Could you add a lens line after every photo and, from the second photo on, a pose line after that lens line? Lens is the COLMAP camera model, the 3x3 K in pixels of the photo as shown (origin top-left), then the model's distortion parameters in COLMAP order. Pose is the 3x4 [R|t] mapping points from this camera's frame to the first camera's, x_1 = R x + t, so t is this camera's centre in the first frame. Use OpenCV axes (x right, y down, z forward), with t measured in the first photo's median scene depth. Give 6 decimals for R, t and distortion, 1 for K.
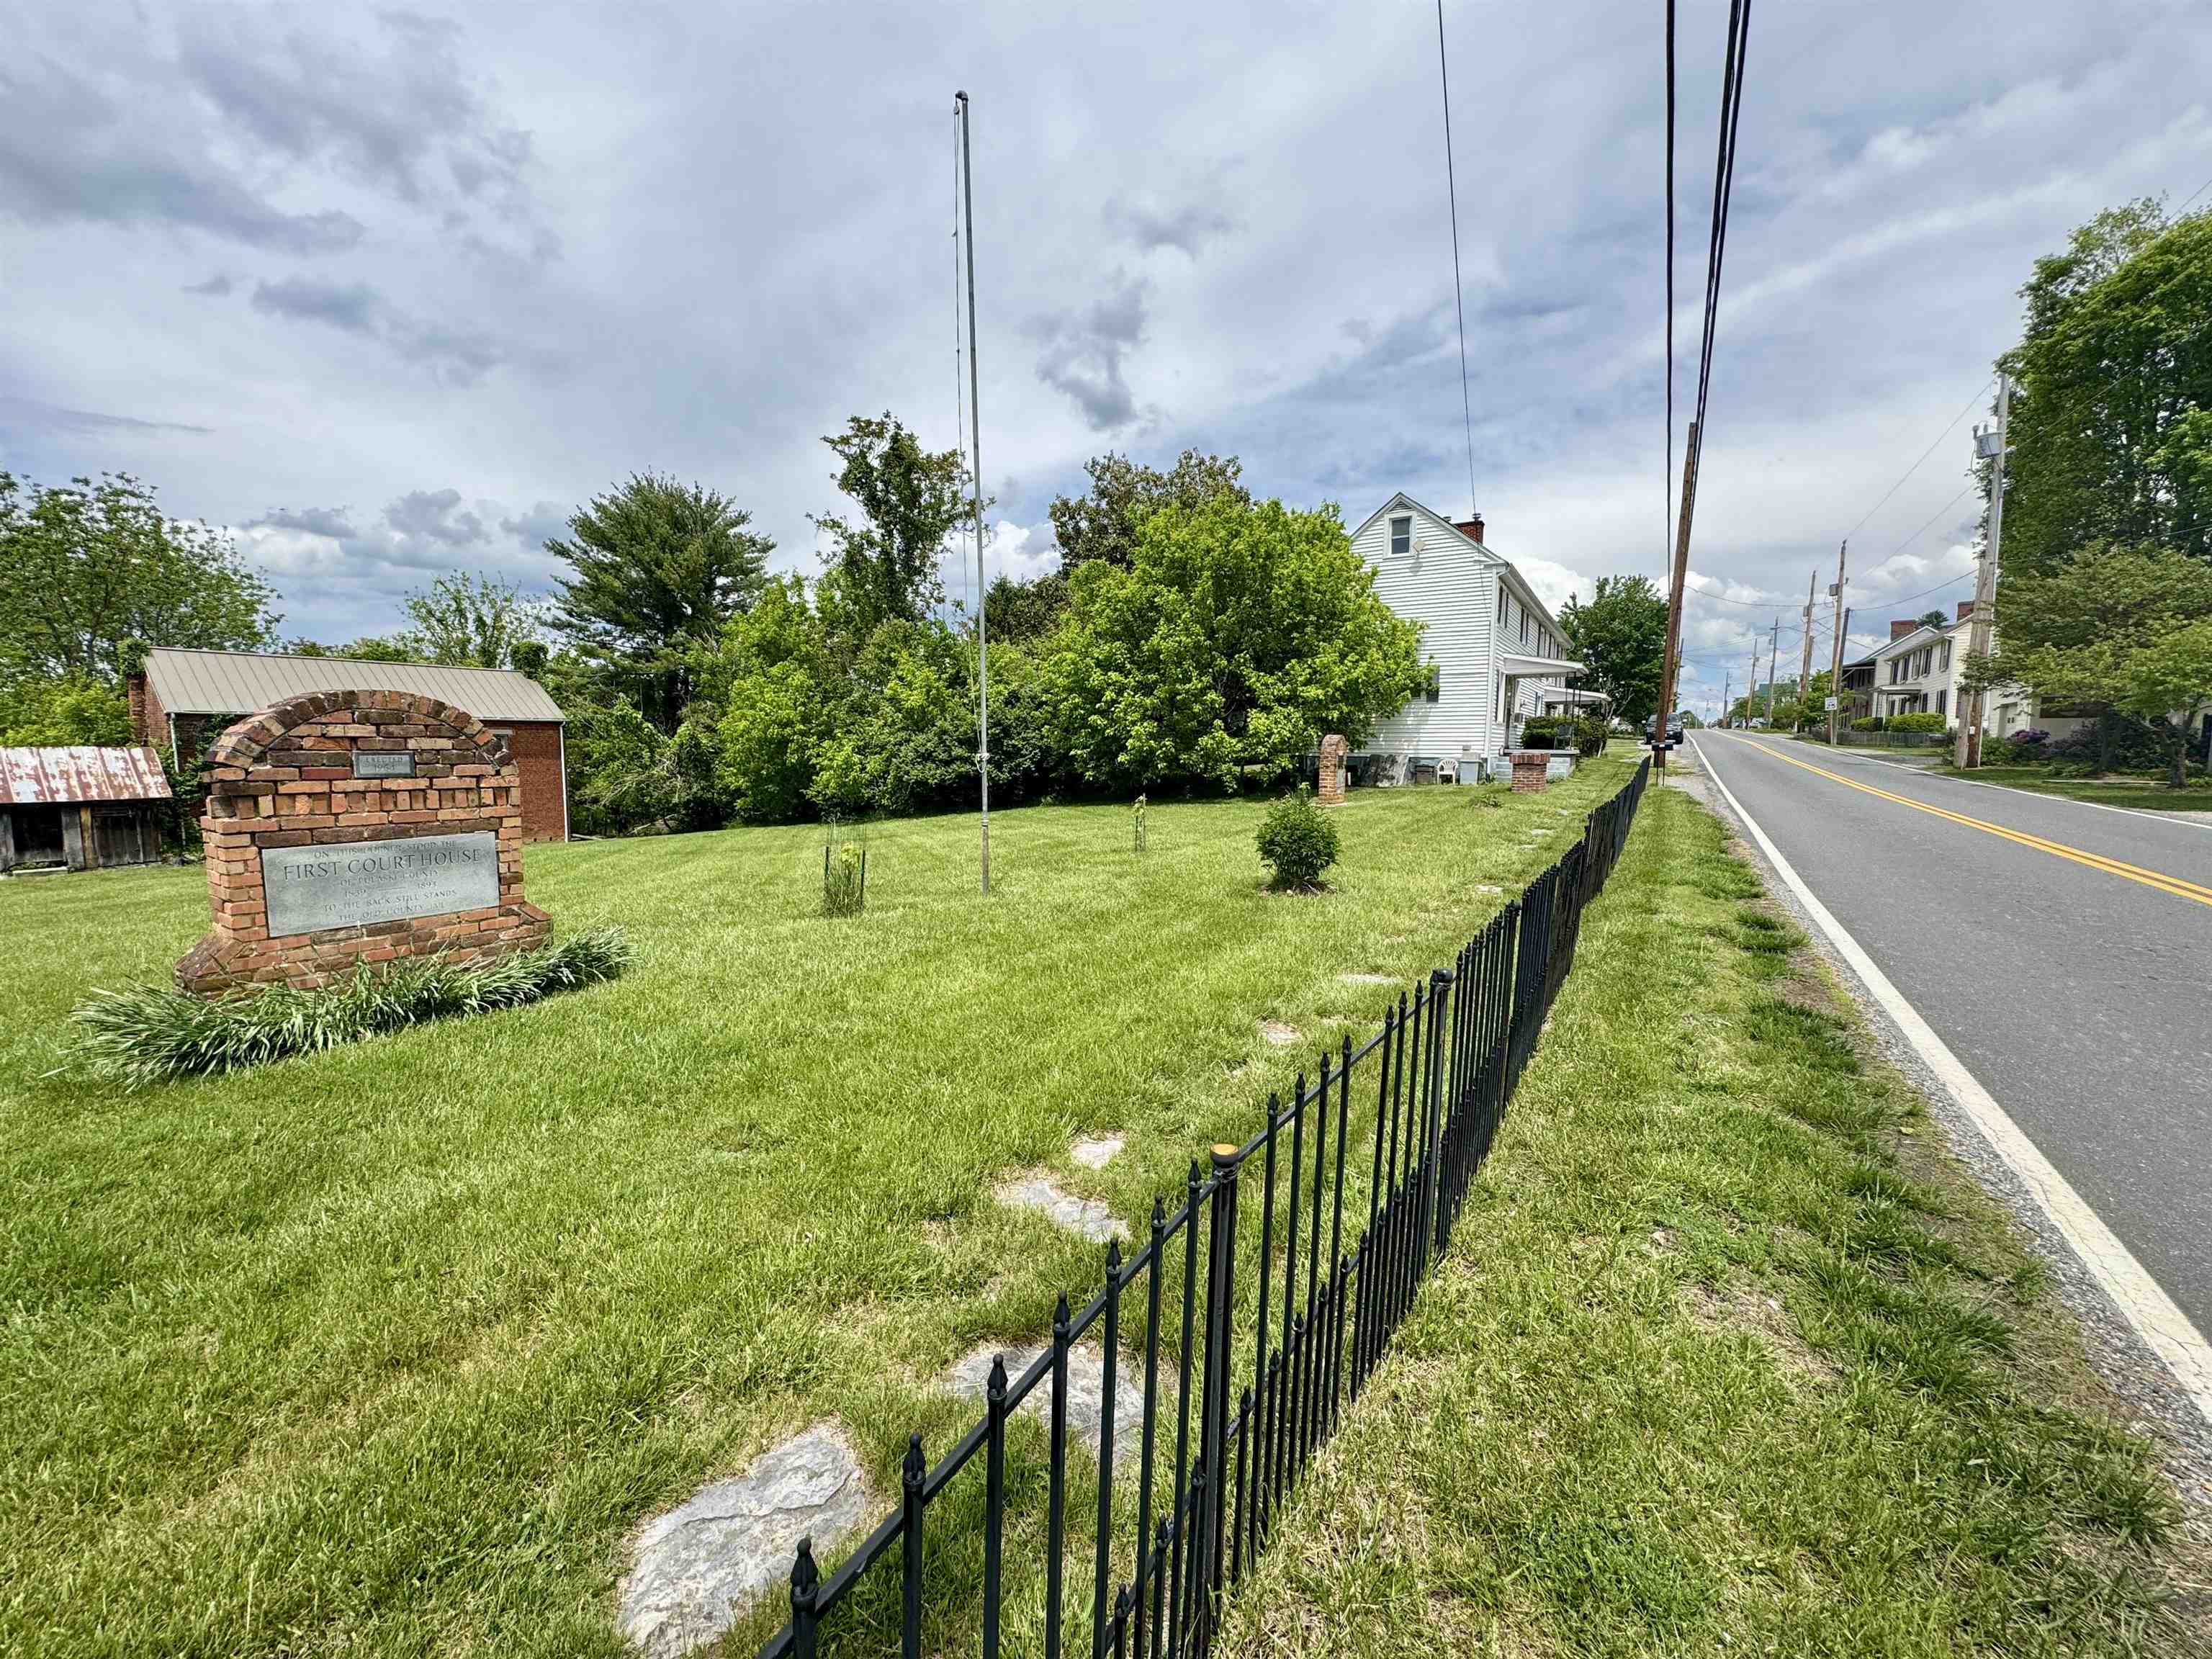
lens RADIAL K [[889.6, 0, 1107.0], [0, 889.6, 823.3], [0, 0, 1]] dist [0.003392, 0.000306]
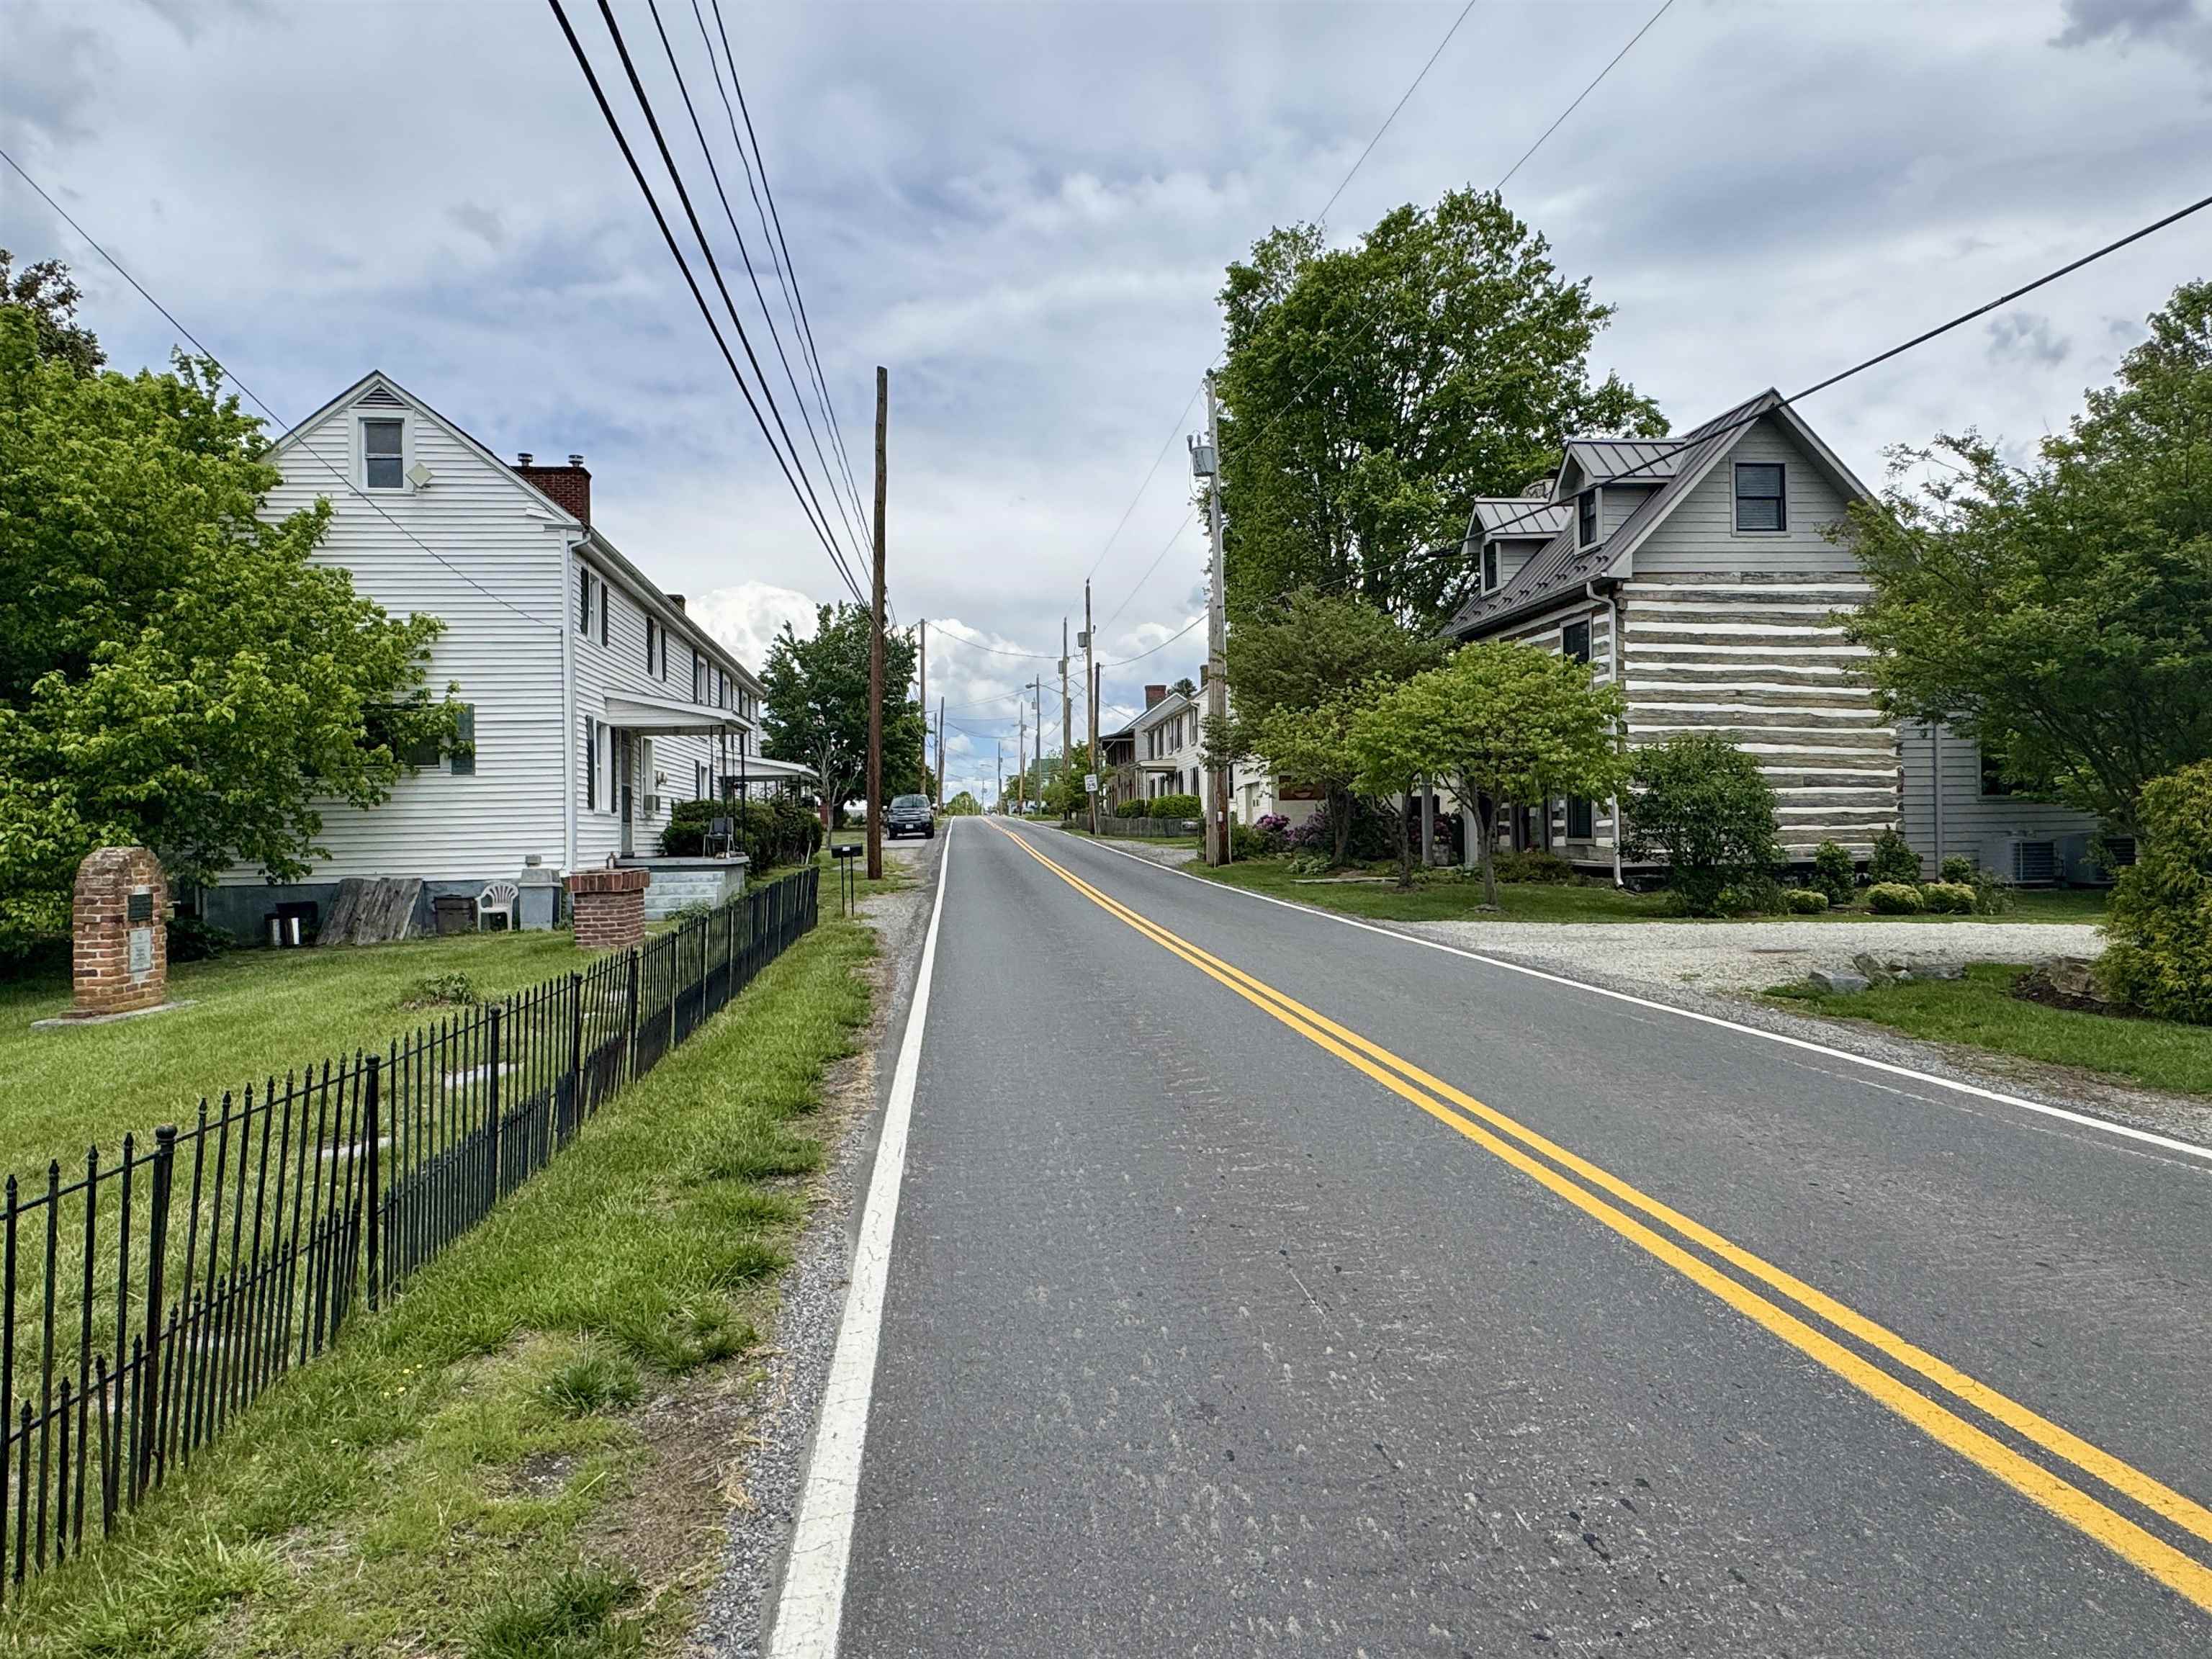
lens RADIAL K [[1345.0, 0, 1102.7], [0, 1345.0, 828.3], [0, 0, 1]] dist [-0.003826, -0.001483]
pose [[0.781242, -0.017645, 0.623978, 0.169312], [0.079290, 0.994309, -0.071157, -0.019685], [-0.619172, 0.105067, 0.778195, 0.164126]]
